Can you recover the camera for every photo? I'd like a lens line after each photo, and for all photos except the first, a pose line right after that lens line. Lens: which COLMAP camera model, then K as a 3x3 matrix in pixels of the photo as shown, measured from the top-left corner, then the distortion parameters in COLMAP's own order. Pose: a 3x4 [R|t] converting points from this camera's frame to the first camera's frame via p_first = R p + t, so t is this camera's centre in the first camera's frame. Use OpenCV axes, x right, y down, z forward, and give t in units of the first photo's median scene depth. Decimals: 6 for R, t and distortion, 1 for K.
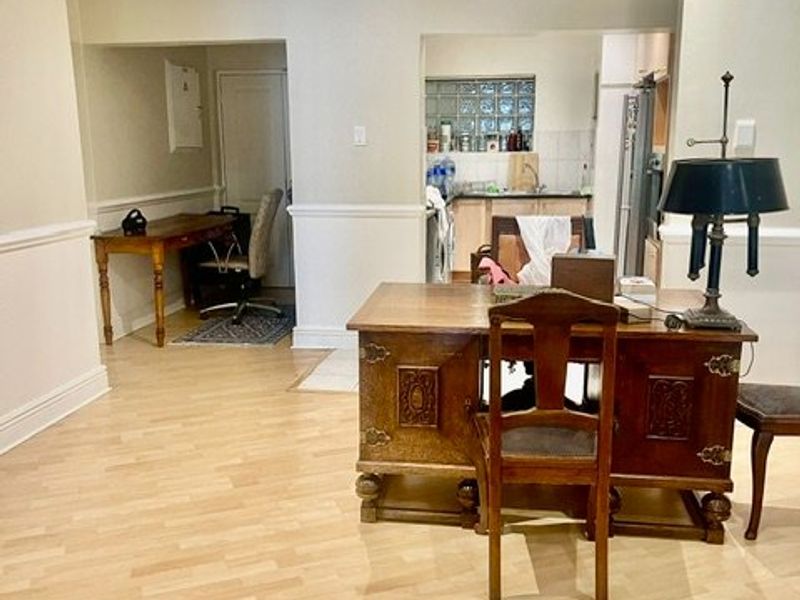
lens RADIAL K [[784.6, 0, 404.0], [0, 784.6, 299.9], [0, 0, 1]] dist [0.009628, -0.003541]
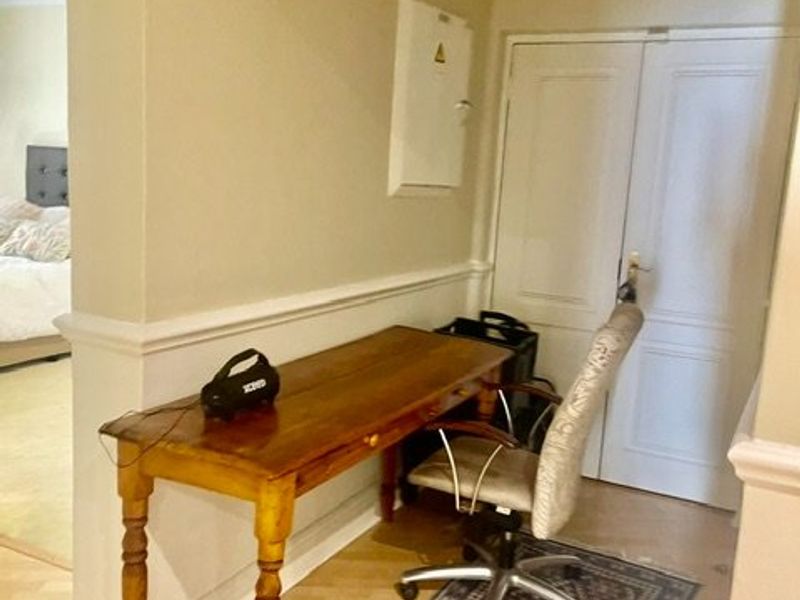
lens RADIAL K [[784.6, 0, 404.0], [0, 784.6, 299.9], [0, 0, 1]] dist [0.009628, -0.003541]
pose [[0.944305, 0.118195, -0.307111, -0.153768], [-0.130446, 0.991262, -0.019598, -0.128326], [0.302111, 0.058568, 0.951472, 0.620325]]
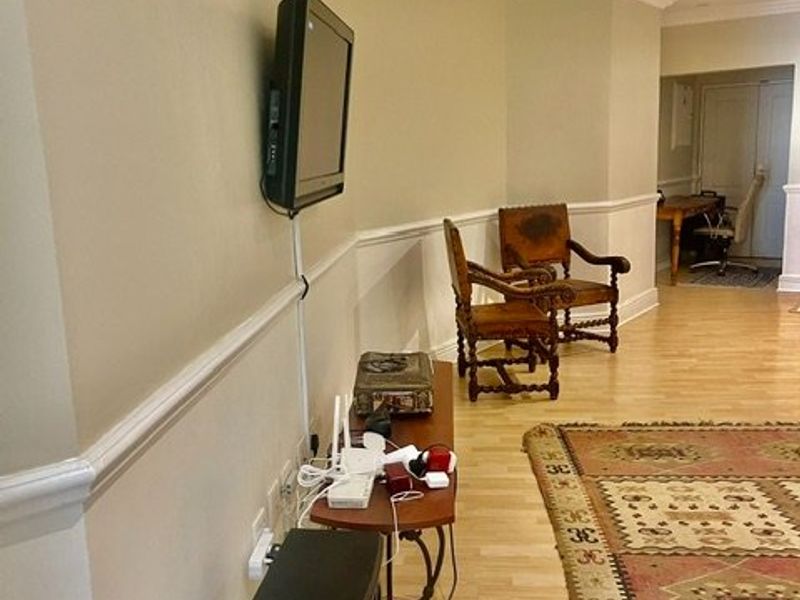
lens RADIAL K [[770.0, 0, 400.0], [0, 770.0, 300.0], [0, 0, 1]] dist [-0.000638, 0.002316]
pose [[0.889174, 0.058712, -0.453786, -0.104200], [-0.057907, 0.998199, 0.015683, 0.083461], [0.453890, 0.012332, 0.890973, -0.423715]]
